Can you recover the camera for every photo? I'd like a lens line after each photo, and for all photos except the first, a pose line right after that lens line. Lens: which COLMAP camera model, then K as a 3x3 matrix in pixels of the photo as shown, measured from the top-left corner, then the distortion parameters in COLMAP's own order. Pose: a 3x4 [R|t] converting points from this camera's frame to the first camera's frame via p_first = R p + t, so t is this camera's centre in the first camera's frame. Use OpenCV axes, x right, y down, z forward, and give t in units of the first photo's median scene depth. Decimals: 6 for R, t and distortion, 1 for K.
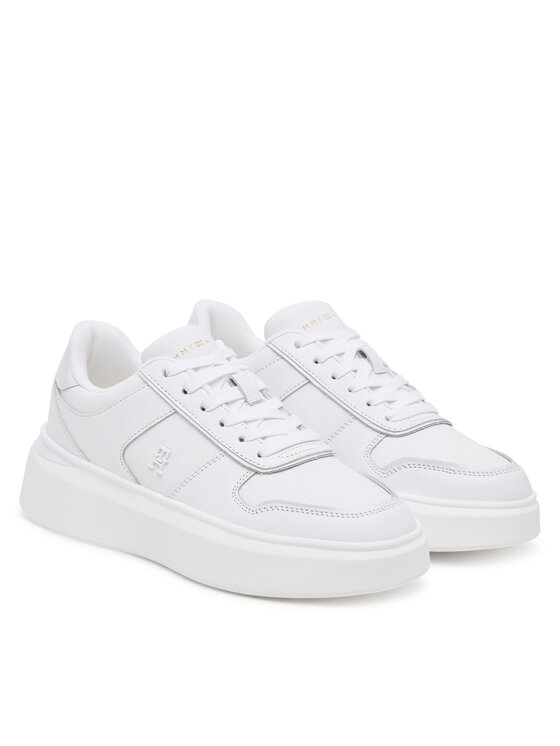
lens RADIAL K [[2196.9, 0, 280.1], [0, 2196.9, 373.1], [0, 0, 1]] dist [-0.161129, 0.000000]
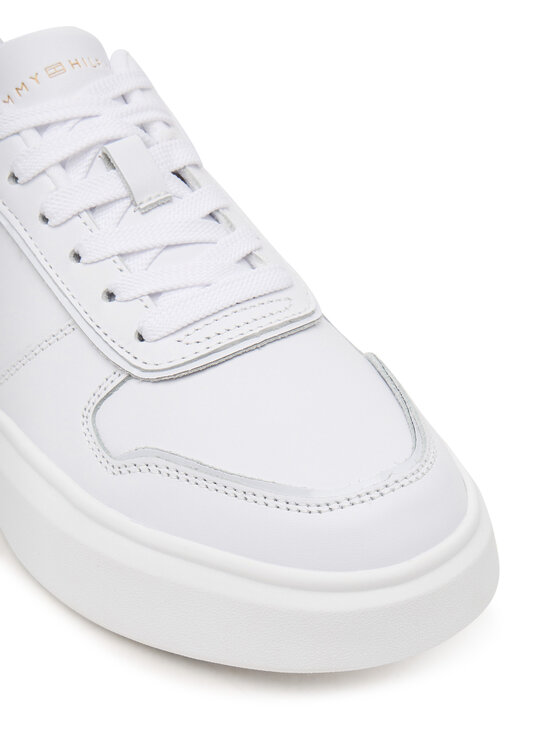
lens RADIAL K [[1356.3, 0, 278.9], [0, 1356.3, 372.0], [0, 0, 1]] dist [-0.038859, 0.000000]
pose [[0.964527, 0.058484, -0.257422, 0.090884], [0.029821, 0.944768, 0.326379, -0.046636], [0.262293, -0.322479, 0.909511, 0.738911]]
